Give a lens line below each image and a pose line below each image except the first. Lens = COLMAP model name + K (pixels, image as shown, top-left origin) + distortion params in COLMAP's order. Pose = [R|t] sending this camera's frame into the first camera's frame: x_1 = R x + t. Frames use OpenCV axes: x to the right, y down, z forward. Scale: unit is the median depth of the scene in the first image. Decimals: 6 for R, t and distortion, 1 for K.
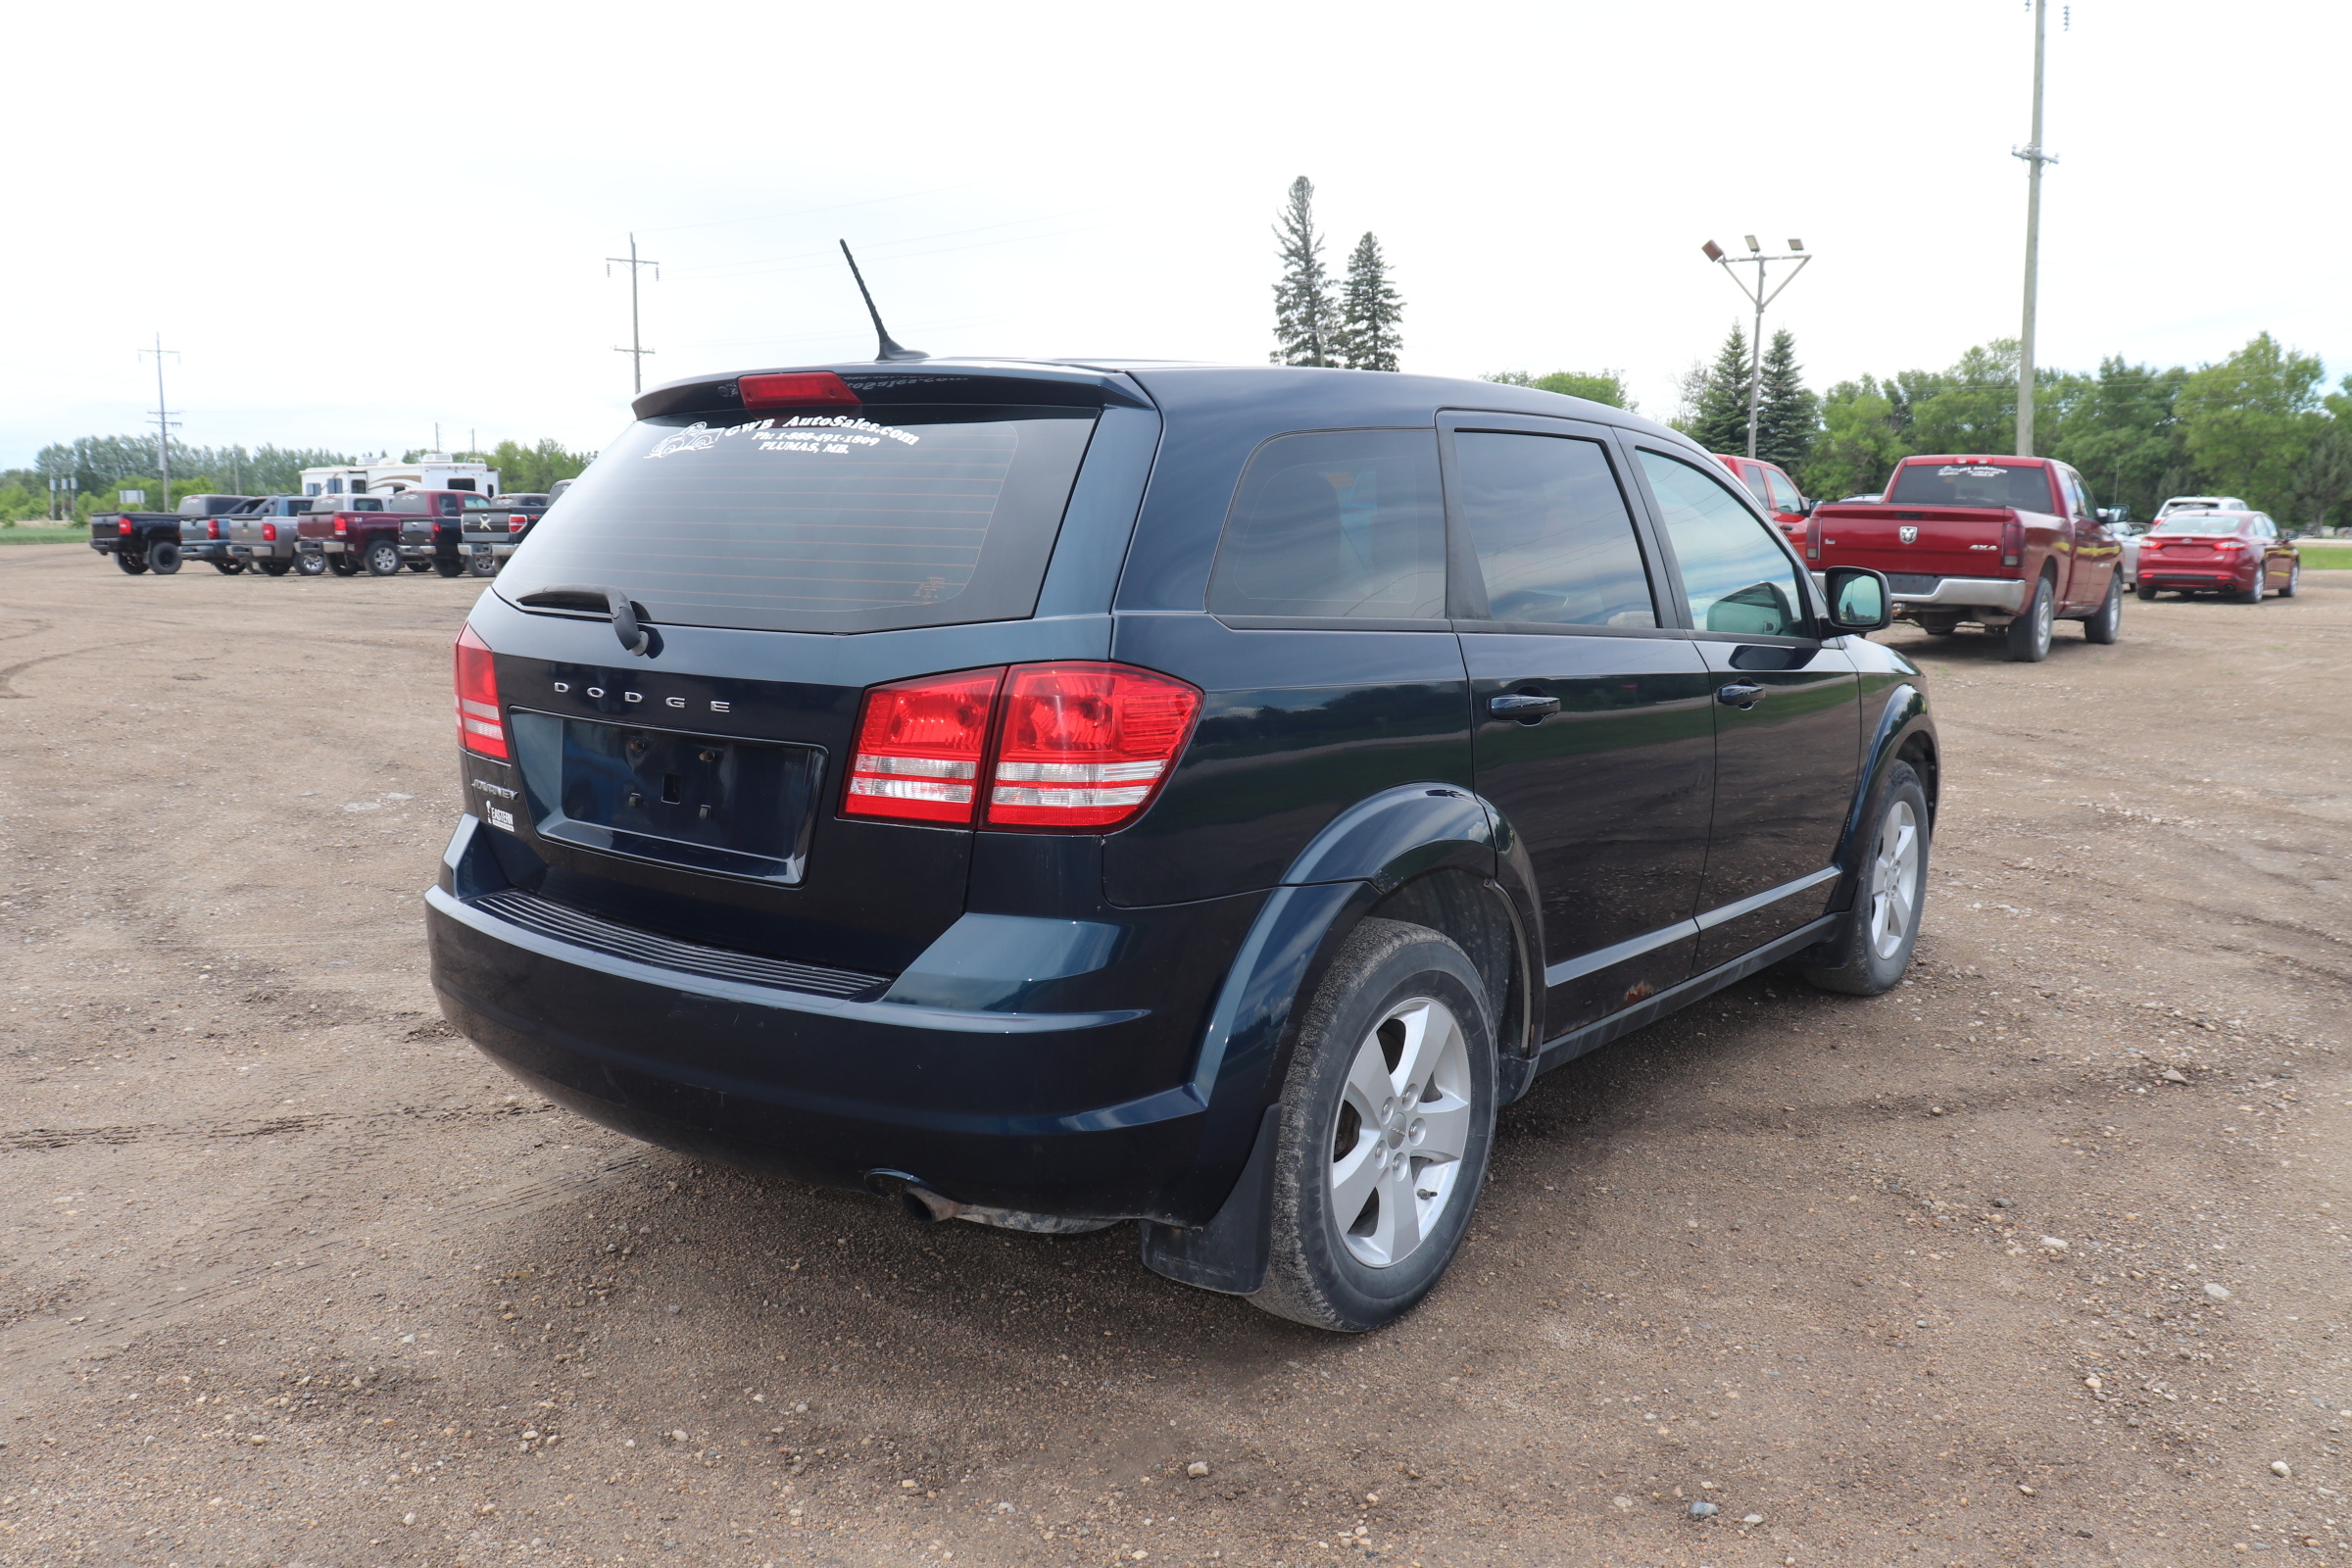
lens RADIAL K [[1926.3, 0, 1154.5], [0, 1926.3, 771.9], [0, 0, 1]] dist [-0.142868, 0.094124]
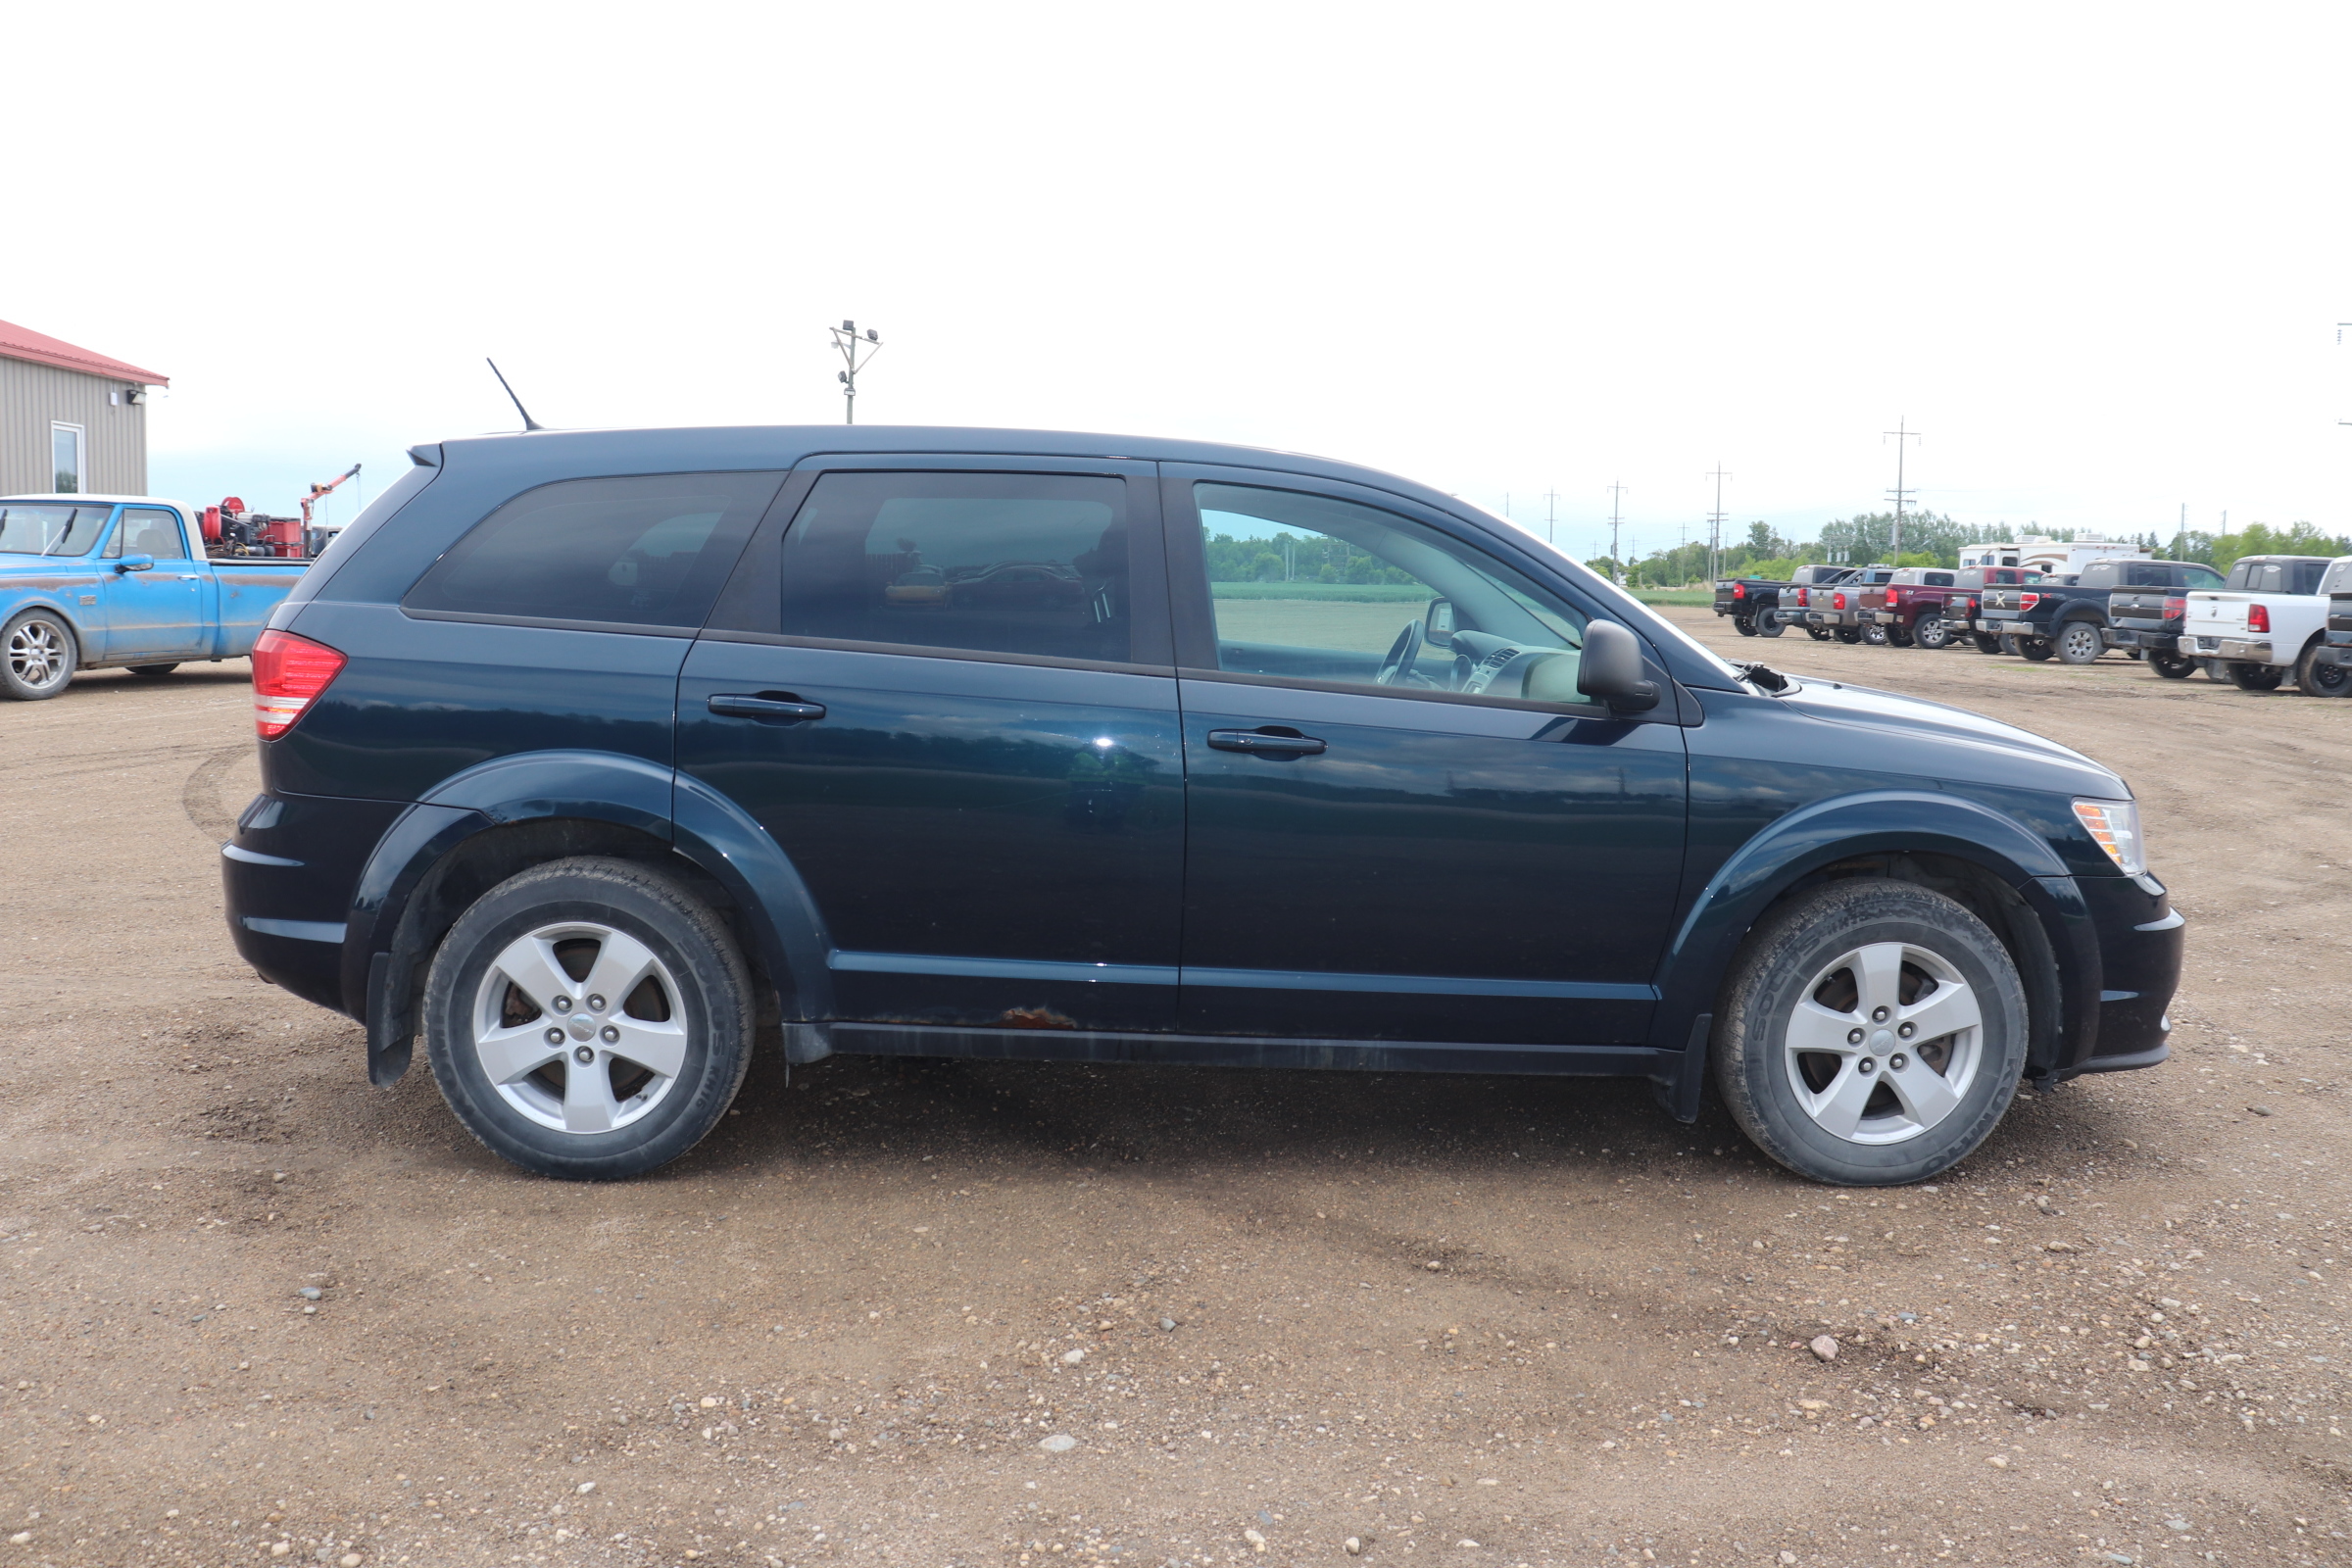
lens RADIAL K [[1926.3, 0, 1177.5], [0, 1926.3, 793.5], [0, 0, 1]] dist [-0.142868, 0.094124]
pose [[0.625281, 0.098860, -0.774113, 0.128086], [-0.122924, 0.992038, 0.027400, -0.004545], [0.770658, 0.078024, 0.632454, 0.048733]]
